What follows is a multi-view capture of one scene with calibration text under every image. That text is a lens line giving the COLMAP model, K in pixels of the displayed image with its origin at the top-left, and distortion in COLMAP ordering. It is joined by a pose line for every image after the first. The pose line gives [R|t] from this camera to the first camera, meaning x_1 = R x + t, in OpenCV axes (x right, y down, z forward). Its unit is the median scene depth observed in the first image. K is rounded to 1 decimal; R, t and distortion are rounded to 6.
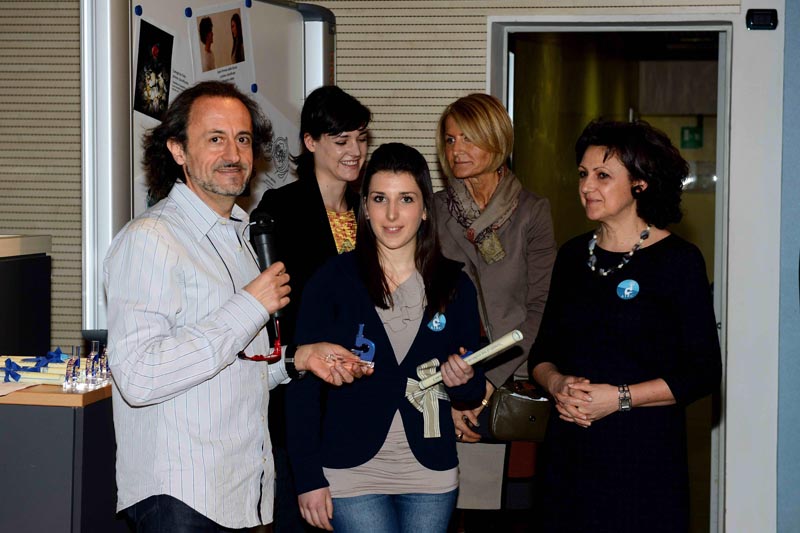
lens RADIAL K [[1717.6, 0, 398.7], [0, 1717.6, 258.2], [0, 0, 1]] dist [0.108960, 0.000000]
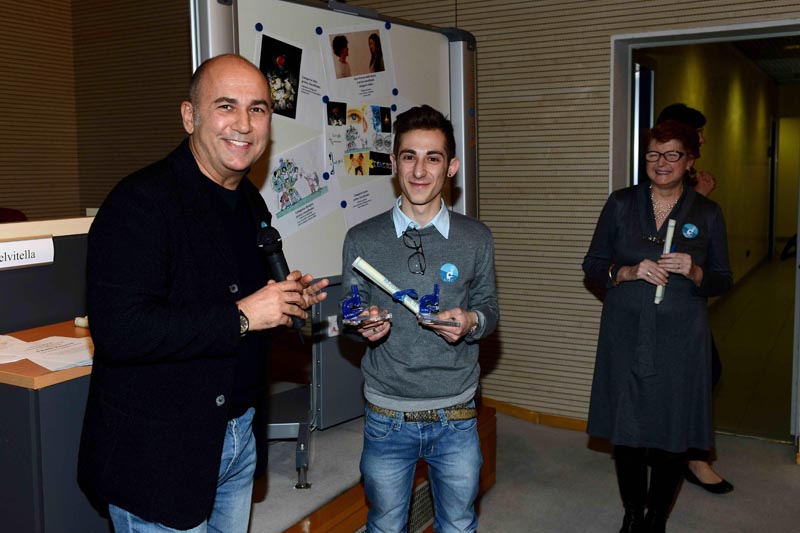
lens RADIAL K [[818.3, 0, 413.4], [0, 818.3, 248.7], [0, 0, 1]] dist [0.003122, 0.000000]
pose [[0.954172, 0.002250, -0.299251, 0.120571], [0.013621, 0.998609, 0.050941, -0.012005], [0.298949, -0.052682, 0.952814, 0.425108]]
